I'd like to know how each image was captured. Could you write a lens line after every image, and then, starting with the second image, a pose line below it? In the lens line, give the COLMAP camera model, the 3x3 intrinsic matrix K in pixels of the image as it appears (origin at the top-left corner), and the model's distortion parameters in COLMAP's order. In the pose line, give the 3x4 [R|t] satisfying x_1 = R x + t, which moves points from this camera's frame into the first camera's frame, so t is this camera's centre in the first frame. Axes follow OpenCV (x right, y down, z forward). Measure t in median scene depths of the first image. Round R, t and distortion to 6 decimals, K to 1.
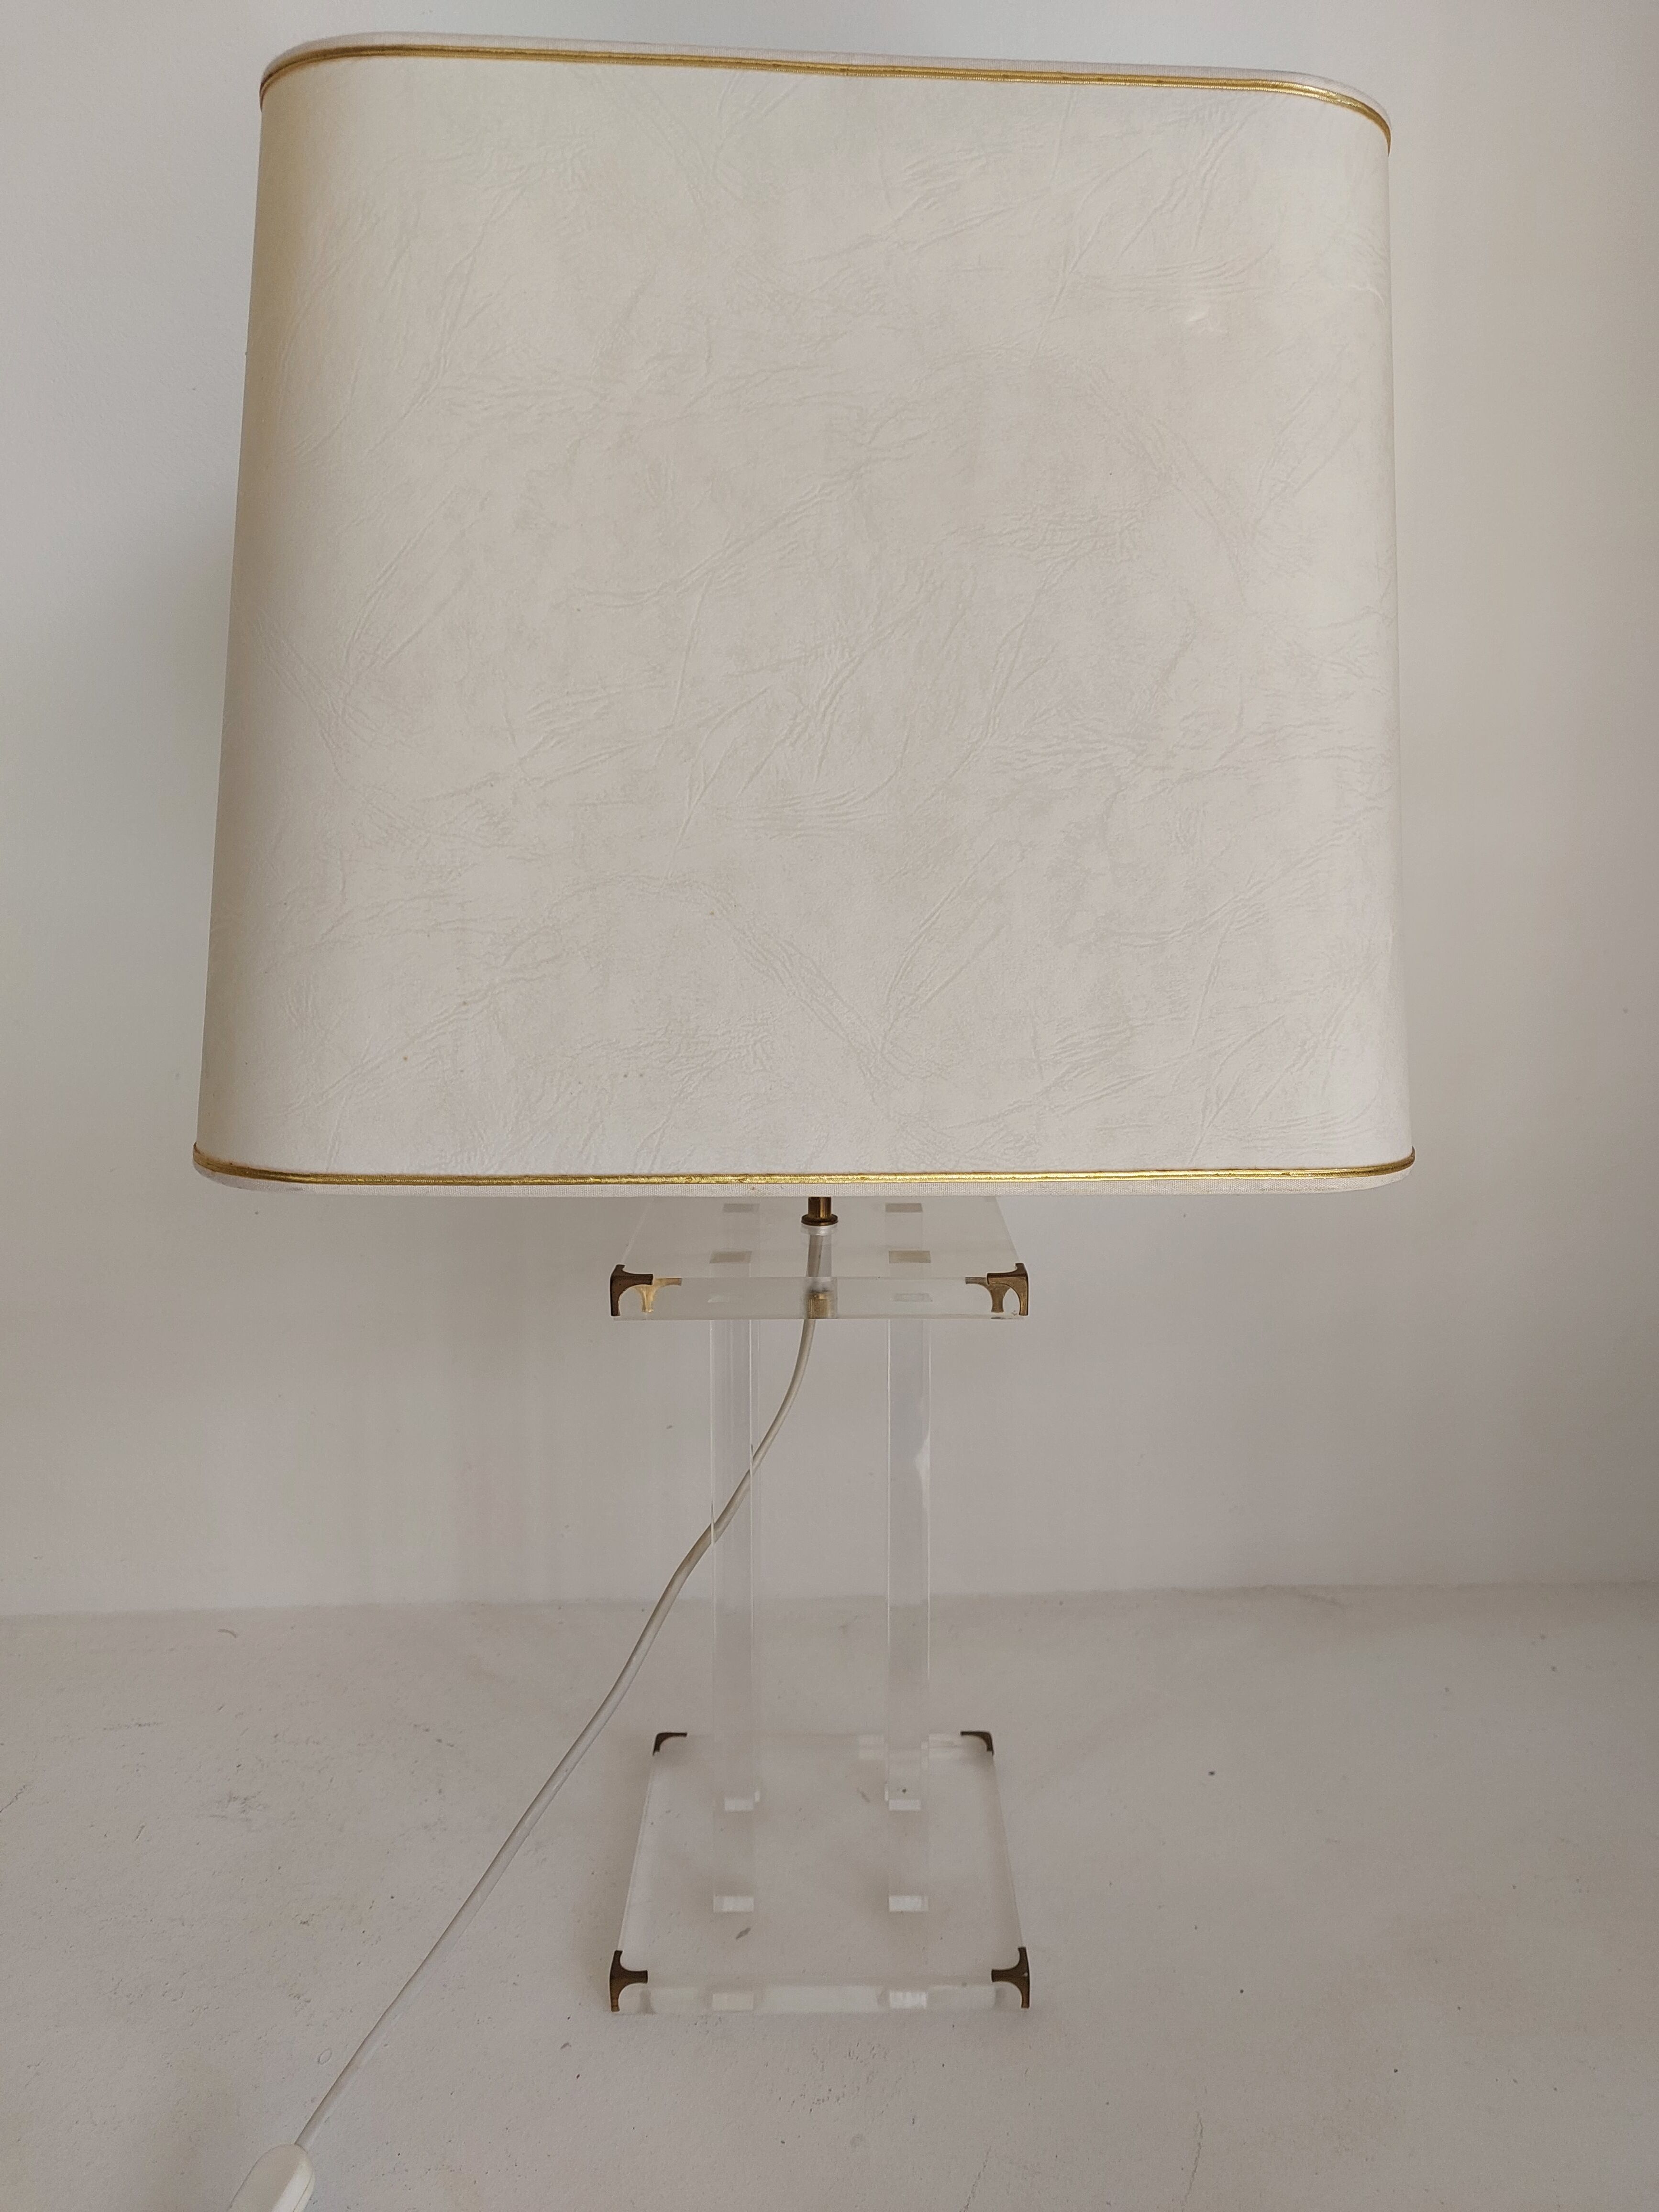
lens RADIAL K [[1493.7, 0, 848.7], [0, 1493.7, 1118.8], [0, 0, 1]] dist [0.029115, -0.026977]
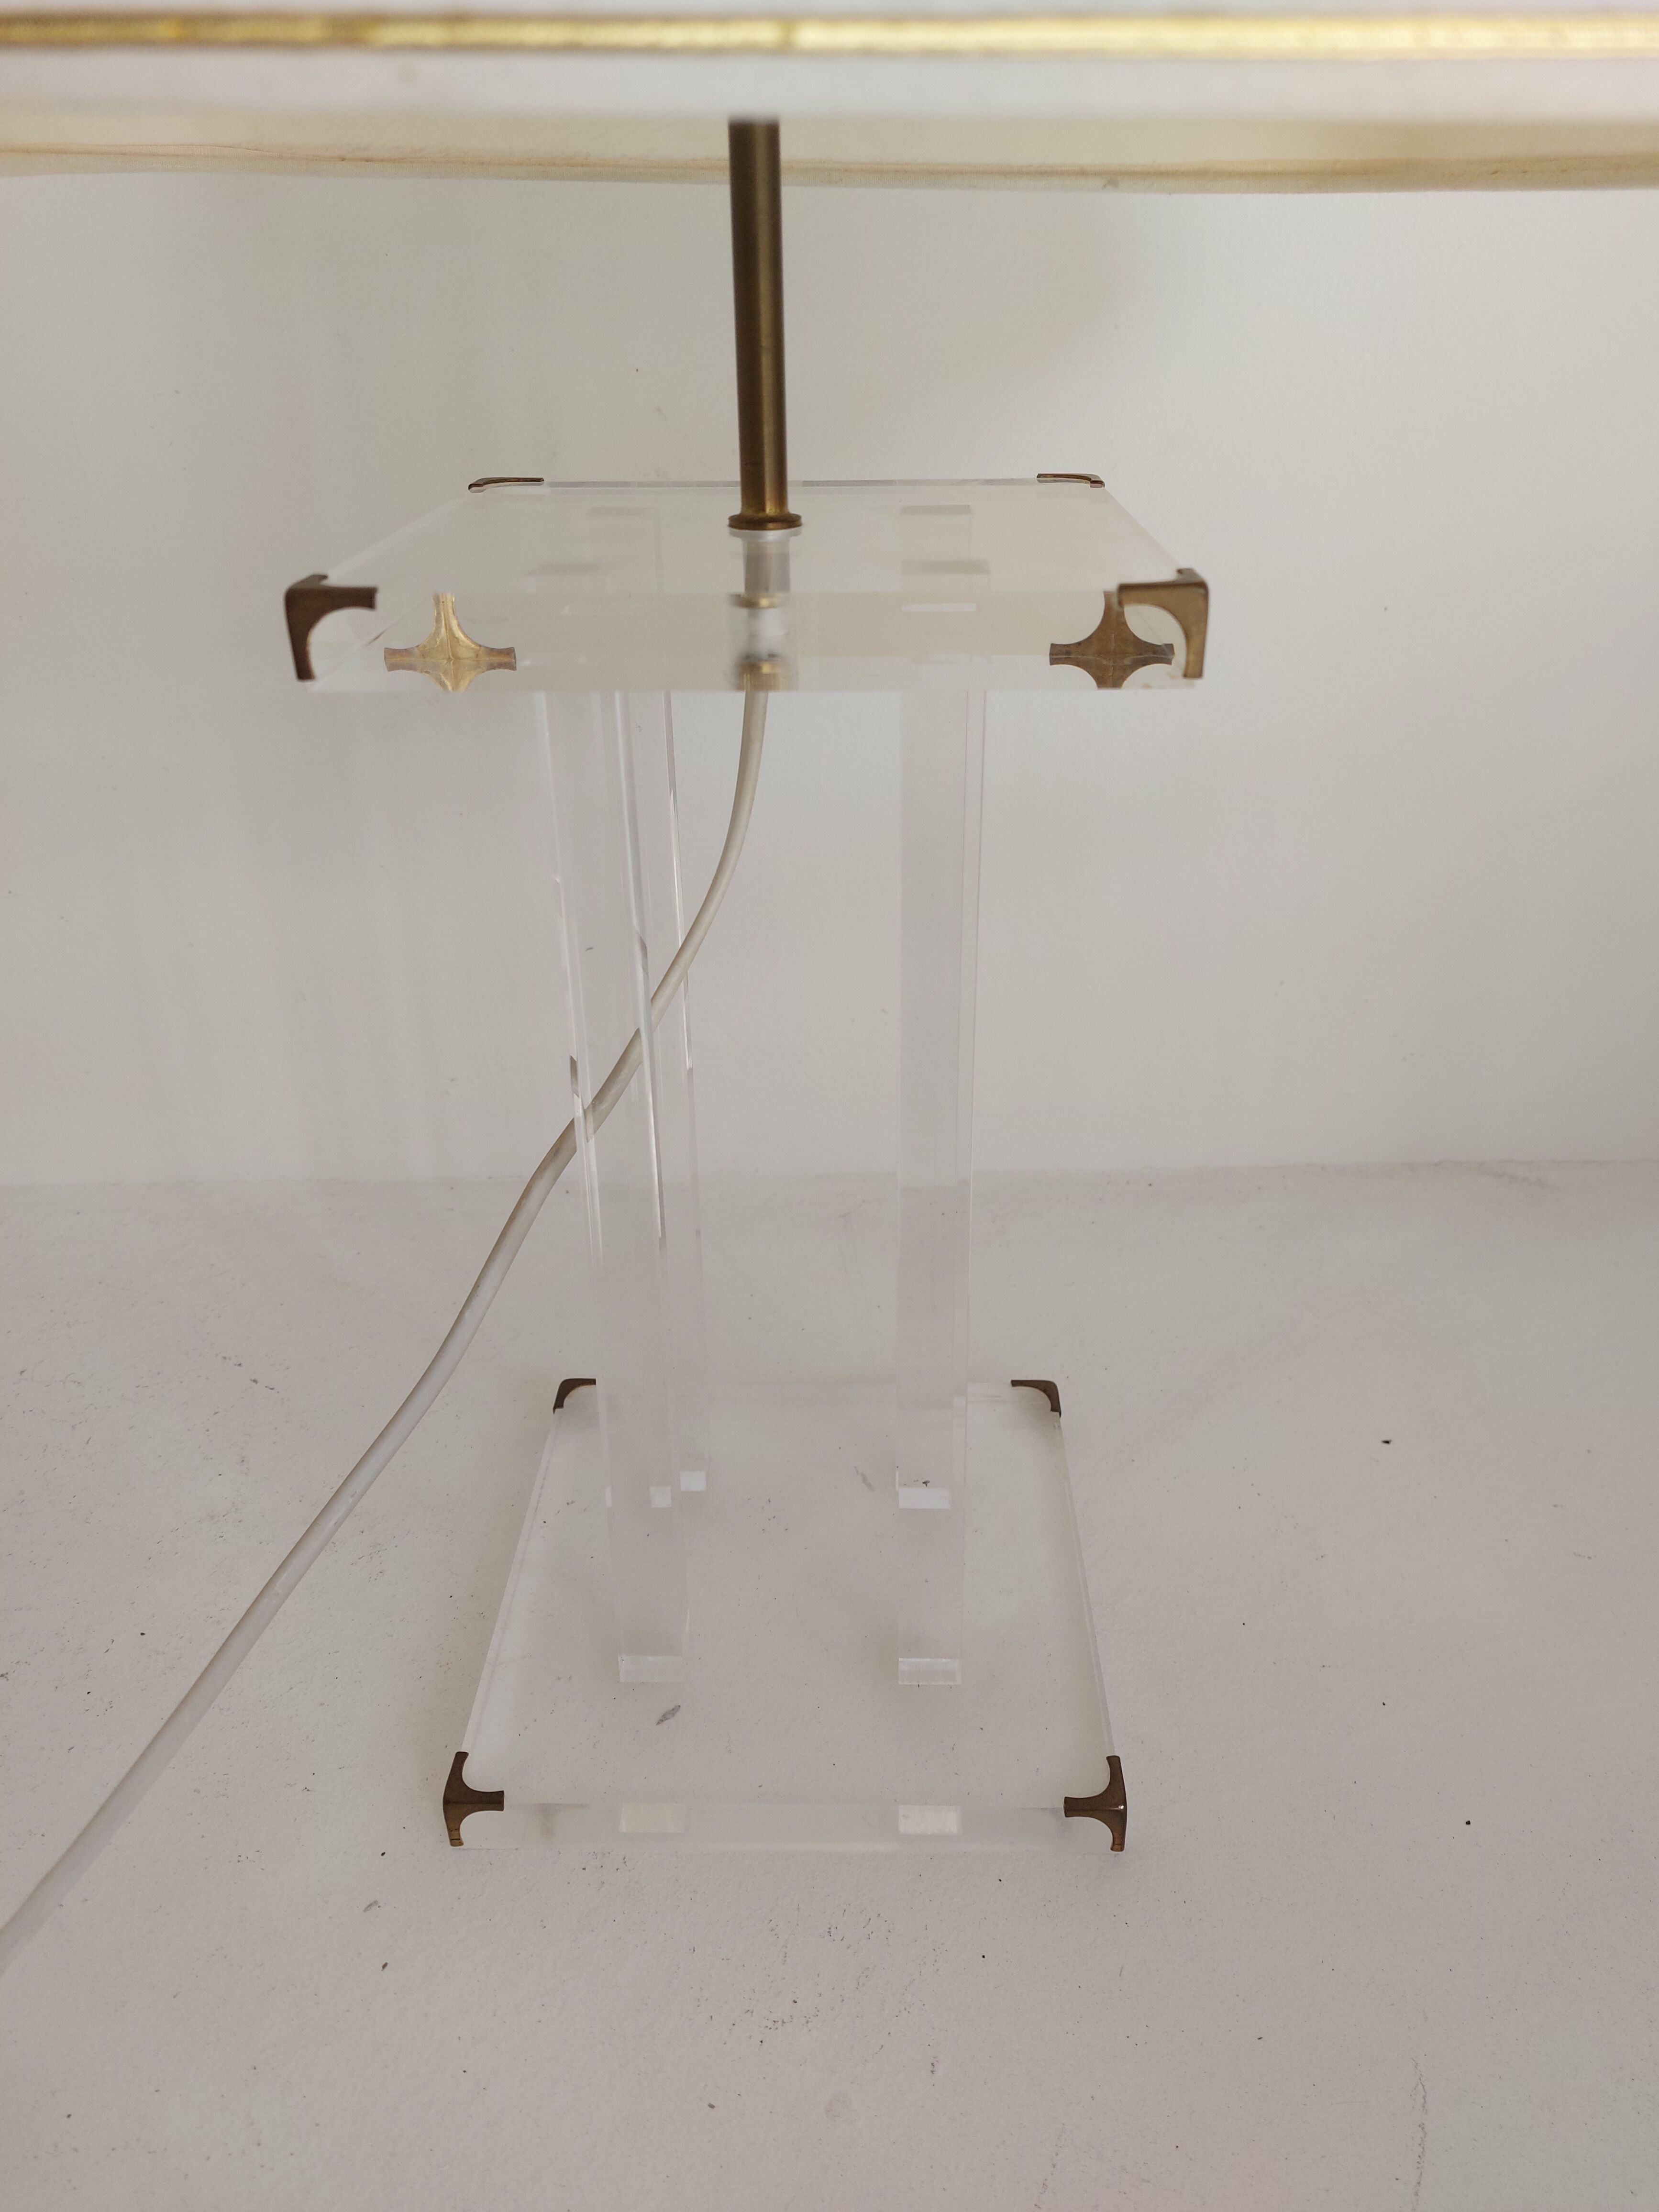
lens RADIAL K [[1493.7, 0, 832.7], [0, 1493.7, 1037.2], [0, 0, 1]] dist [0.029115, -0.026977]
pose [[0.999457, 0.001718, -0.032909, 0.022736], [0.006650, 0.967579, 0.252480, 0.123646], [0.032276, -0.252562, 0.967042, 0.534340]]
